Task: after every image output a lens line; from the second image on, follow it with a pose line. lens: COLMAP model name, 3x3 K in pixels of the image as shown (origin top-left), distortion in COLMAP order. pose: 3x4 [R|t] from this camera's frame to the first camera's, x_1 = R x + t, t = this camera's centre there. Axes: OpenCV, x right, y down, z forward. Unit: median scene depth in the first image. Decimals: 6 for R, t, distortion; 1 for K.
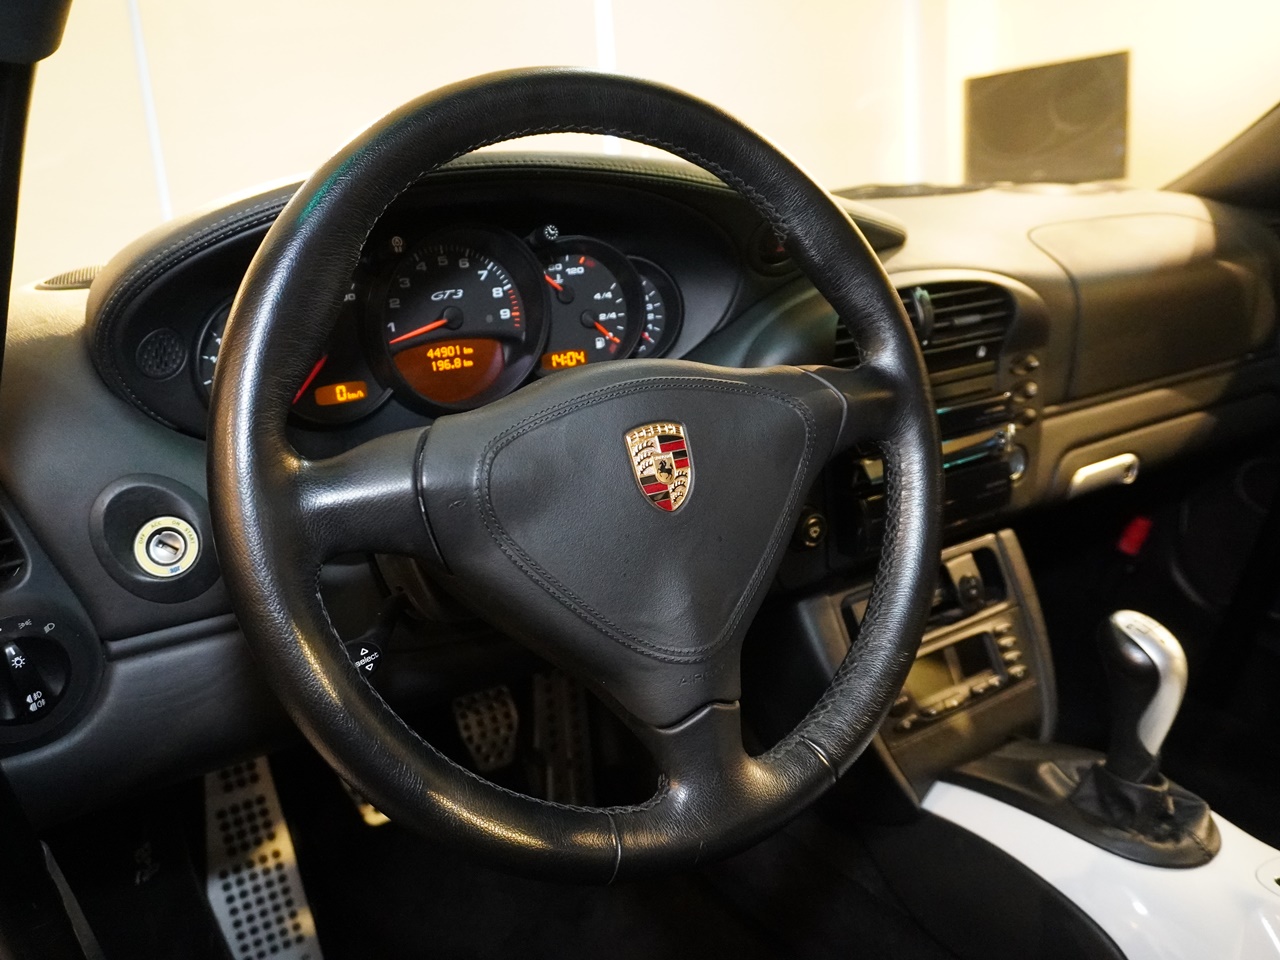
lens RADIAL K [[1015.0, 0, 648.6], [0, 1015.0, 441.3], [0, 0, 1]] dist [-0.013316, 0.002350]
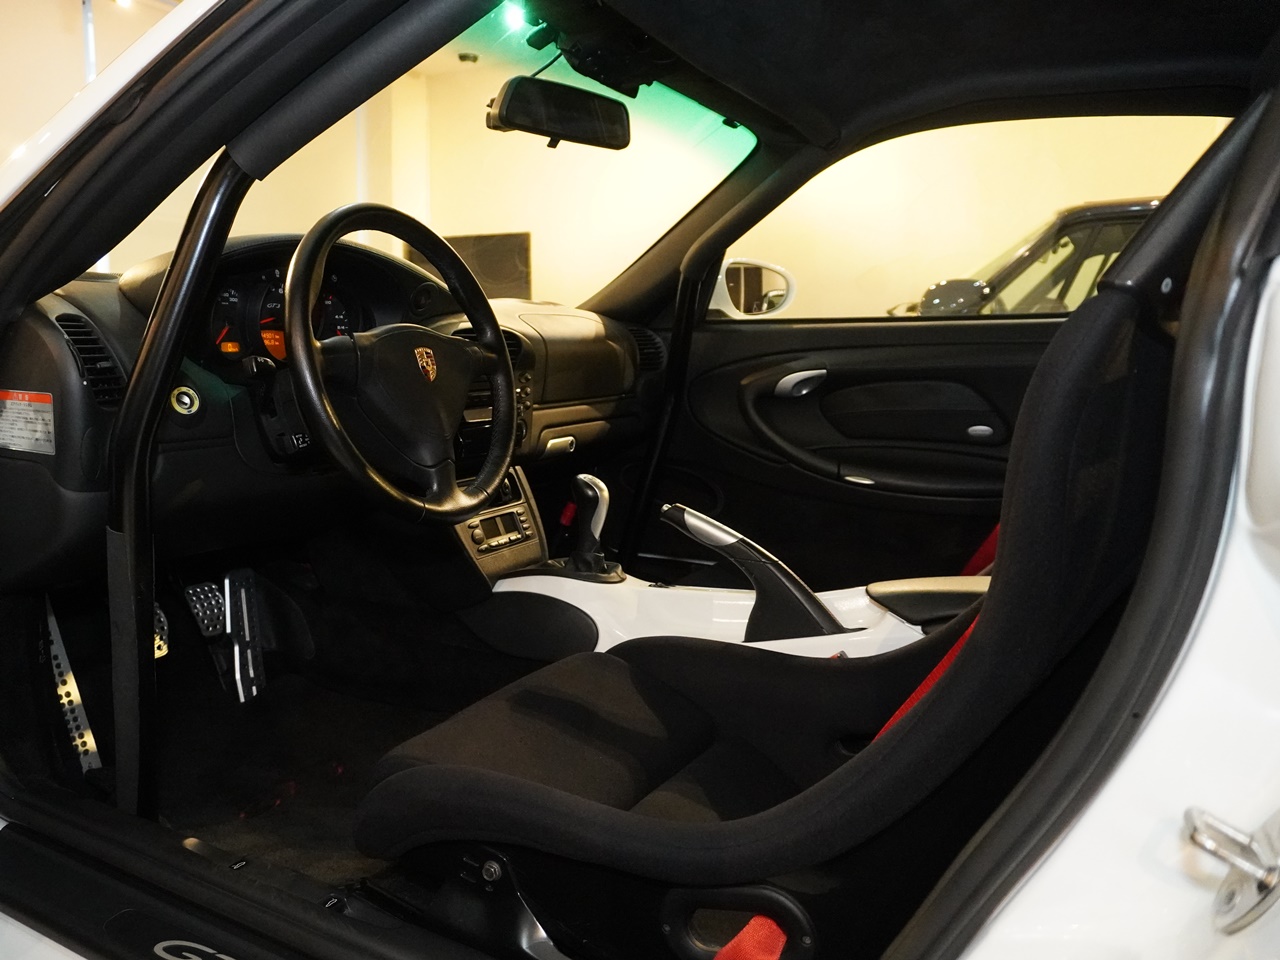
lens RADIAL K [[972.1, 0, 635.0], [0, 972.1, 432.0], [0, 0, 1]] dist [-0.002989, -0.102471]
pose [[0.854137, 0.015592, 0.519813, -0.512611], [0.060714, 0.989726, -0.129450, 0.344830], [-0.516491, 0.142127, 0.844415, -0.829417]]
